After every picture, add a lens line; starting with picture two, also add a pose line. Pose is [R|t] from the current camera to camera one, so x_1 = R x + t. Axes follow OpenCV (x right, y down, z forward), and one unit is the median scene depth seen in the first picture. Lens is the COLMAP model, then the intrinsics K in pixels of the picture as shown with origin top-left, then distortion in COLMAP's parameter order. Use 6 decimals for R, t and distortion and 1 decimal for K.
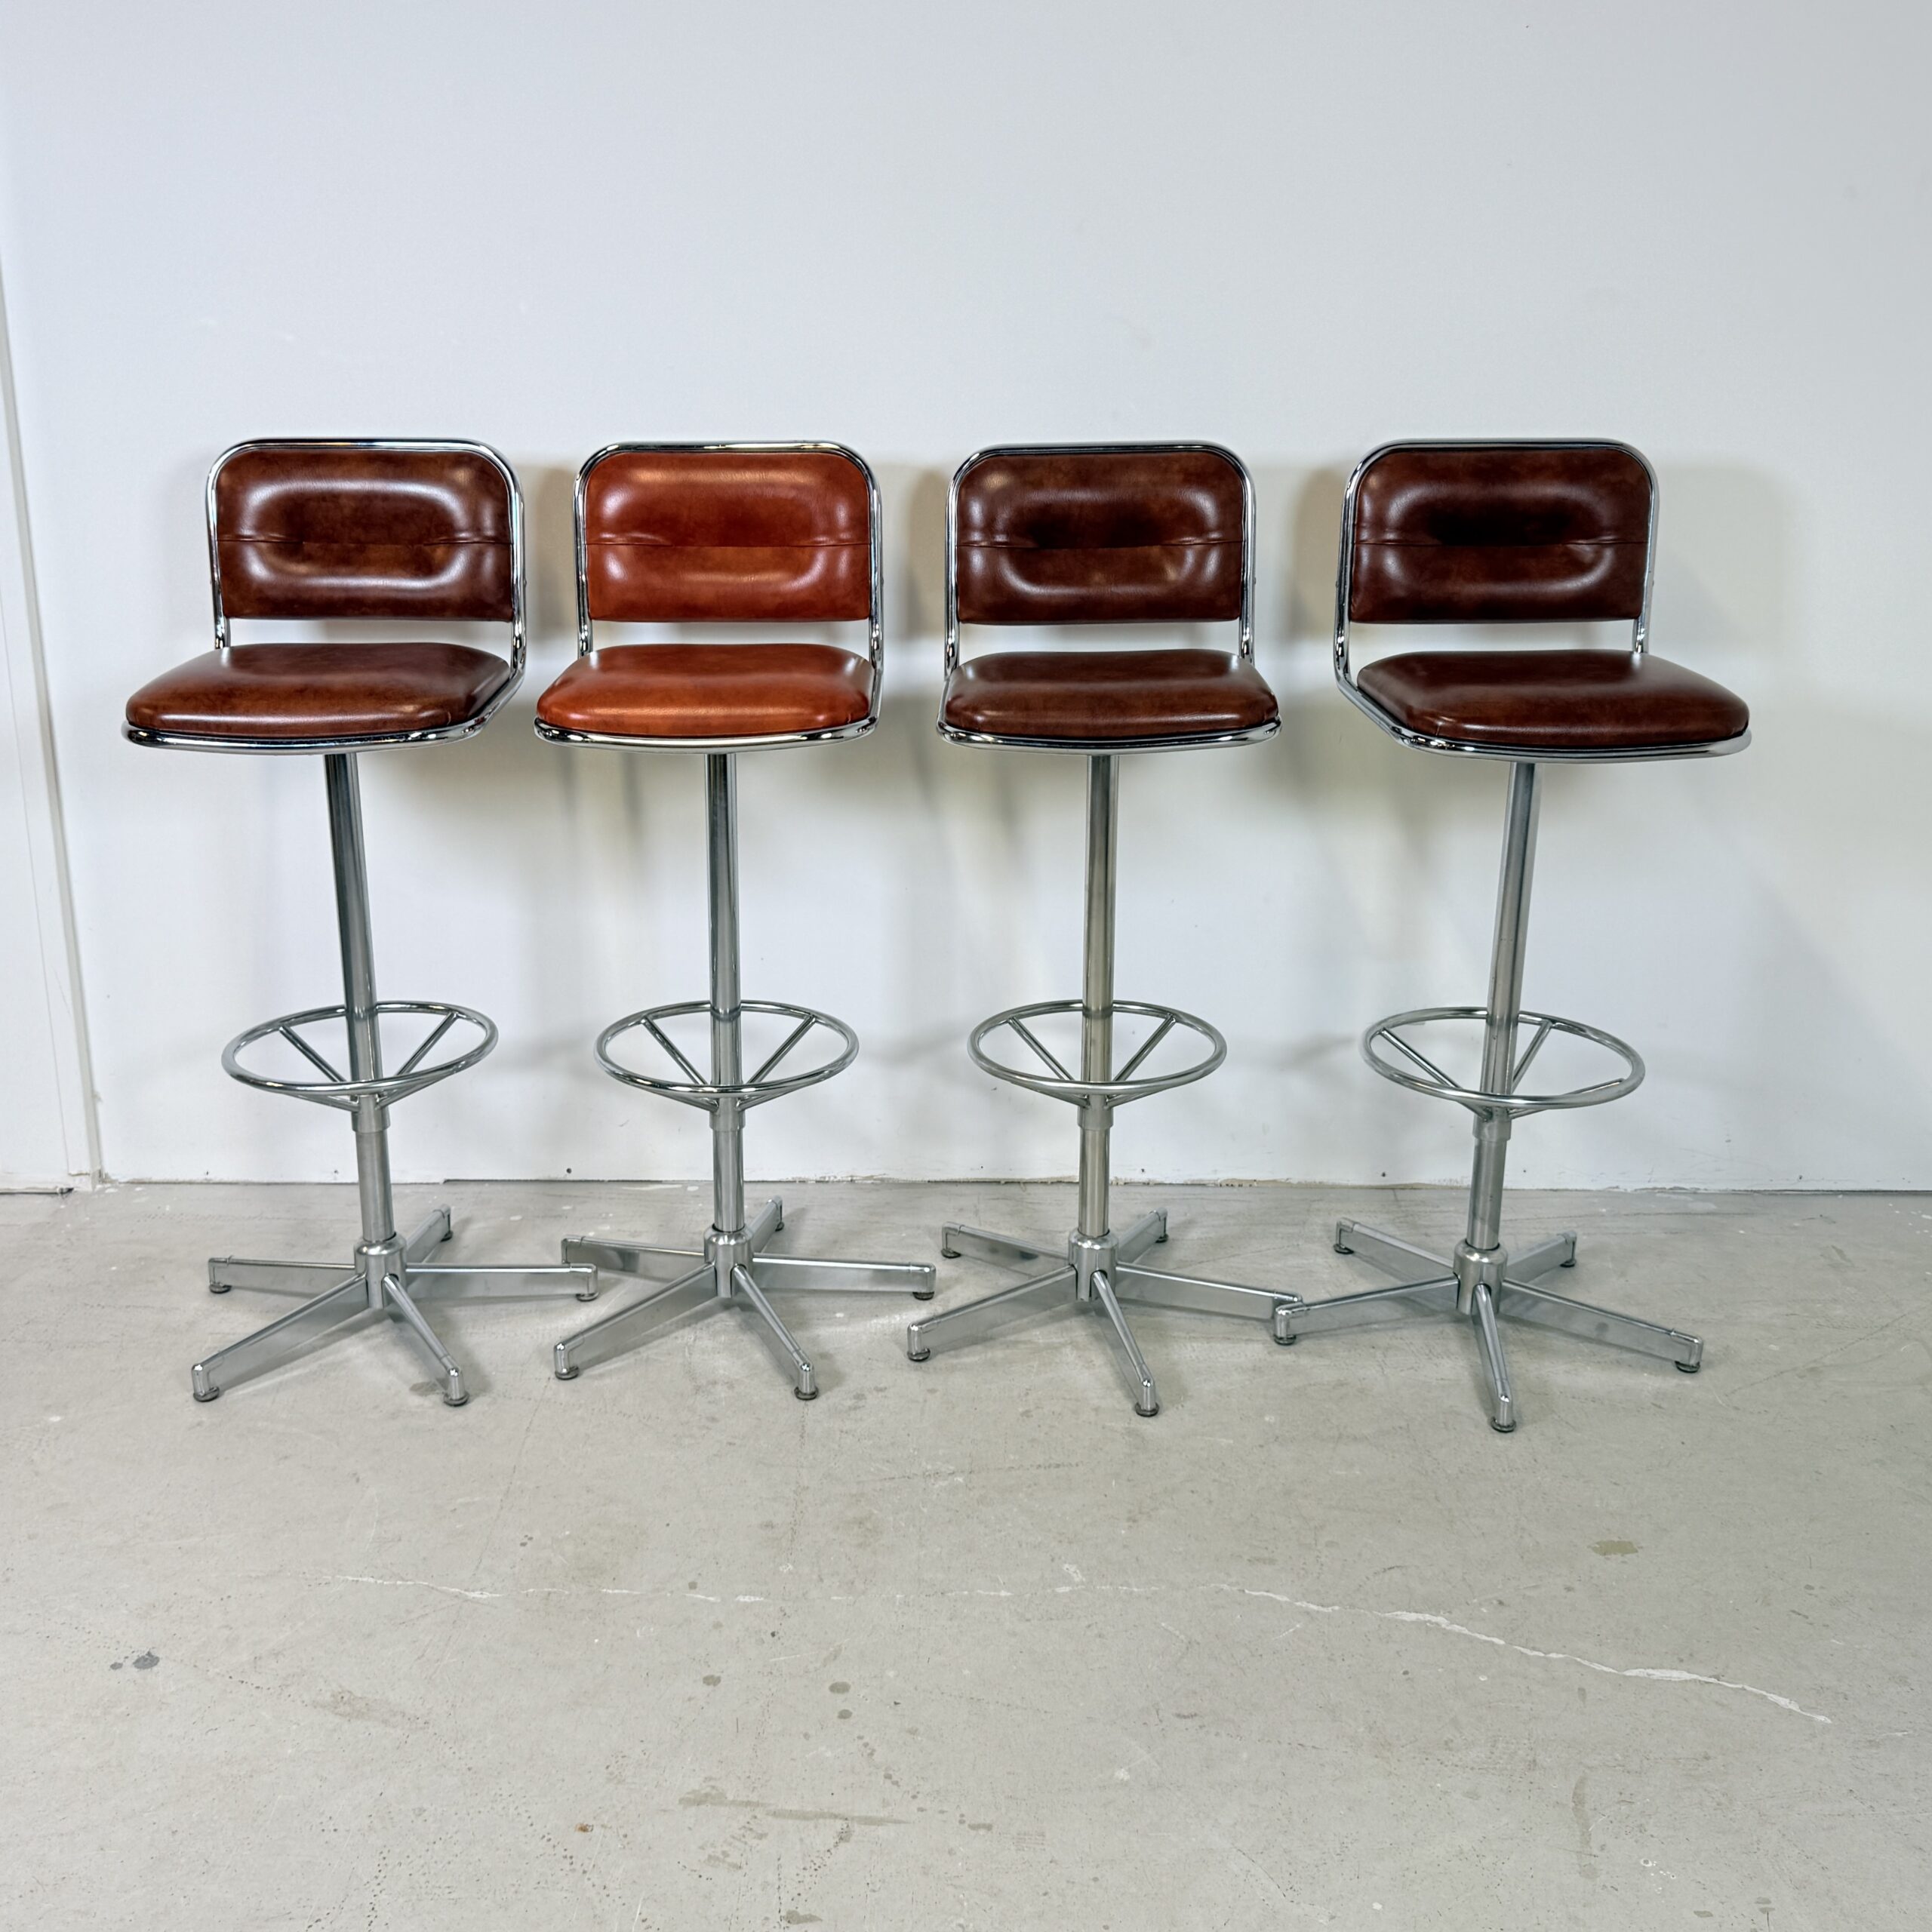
lens RADIAL K [[2304.4, 0, 950.4], [0, 2304.4, 1029.0], [0, 0, 1]] dist [-0.014240, 0.000000]
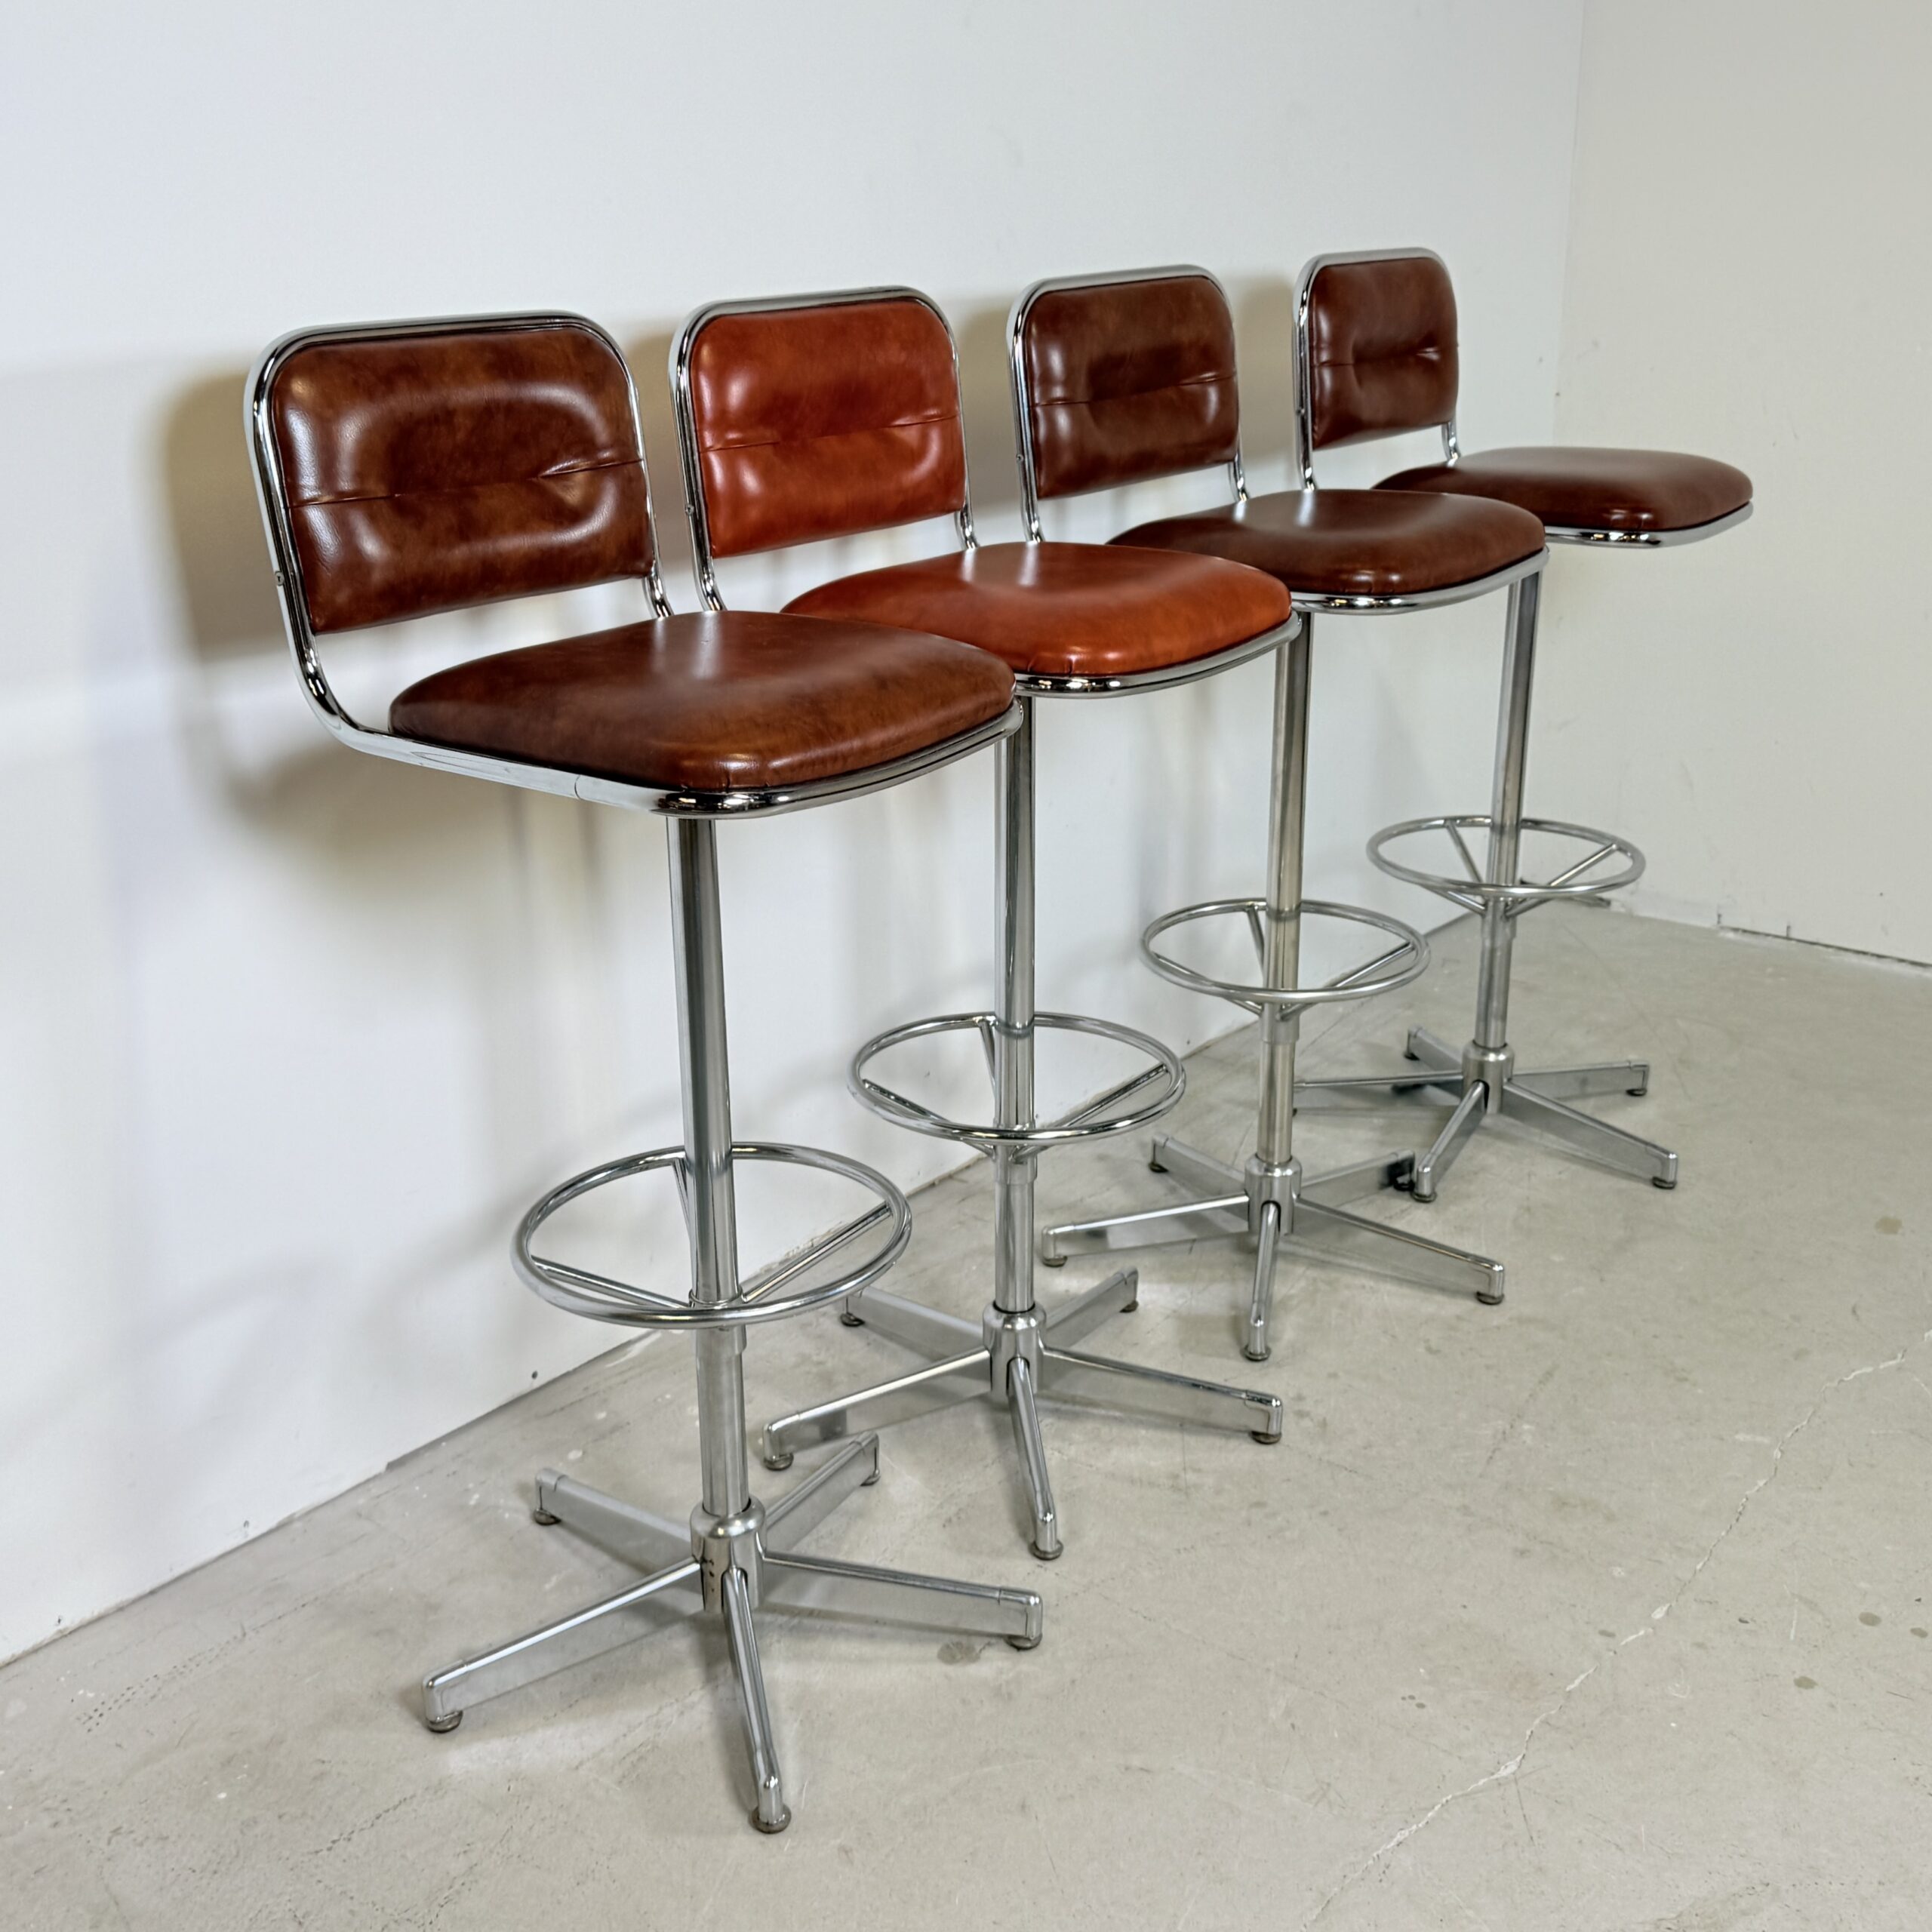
lens RADIAL K [[2304.4, 0, 977.0], [0, 2304.4, 989.2], [0, 0, 1]] dist [-0.014240, 0.000000]
pose [[0.622657, -0.271899, 0.733736, -0.695655], [0.266676, 0.955290, 0.127695, -0.128449], [-0.735651, 0.116159, 0.667327, 0.515674]]
